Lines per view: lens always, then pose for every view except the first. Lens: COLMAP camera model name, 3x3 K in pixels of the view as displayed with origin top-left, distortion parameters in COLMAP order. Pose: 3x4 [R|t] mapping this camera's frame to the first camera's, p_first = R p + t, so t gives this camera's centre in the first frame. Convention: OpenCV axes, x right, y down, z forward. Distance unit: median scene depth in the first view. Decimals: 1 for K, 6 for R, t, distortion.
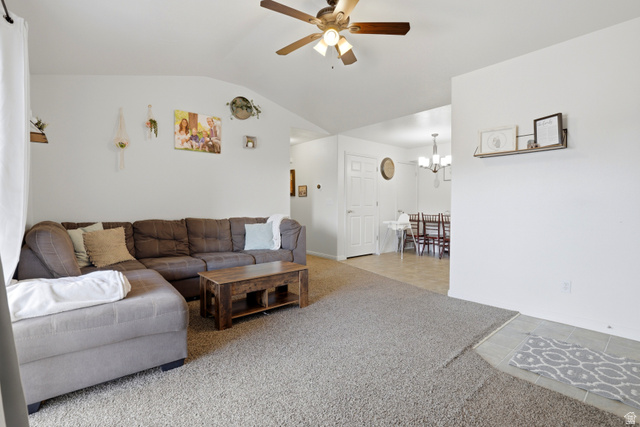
lens RADIAL K [[307.5, 0, 320.4], [0, 307.5, 213.6], [0, 0, 1]] dist [-0.002121, 0.000416]
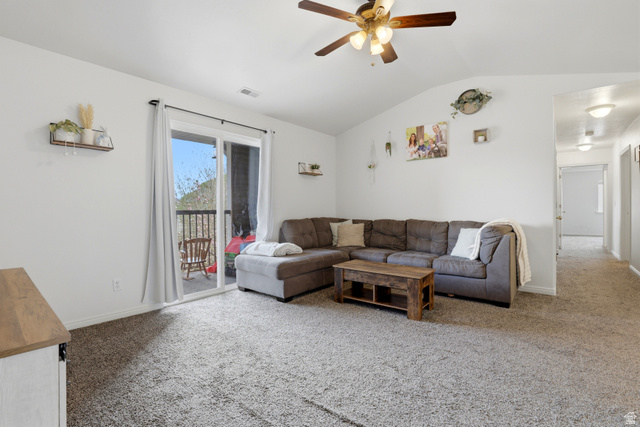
lens RADIAL K [[307.5, 0, 315.4], [0, 307.5, 210.5], [0, 0, 1]] dist [-0.002121, 0.000416]
pose [[0.164599, 0.004092, -0.986352, 0.629083], [-0.025202, 0.999682, -0.000058, -0.008808], [0.986039, 0.024867, 0.164650, 0.442975]]
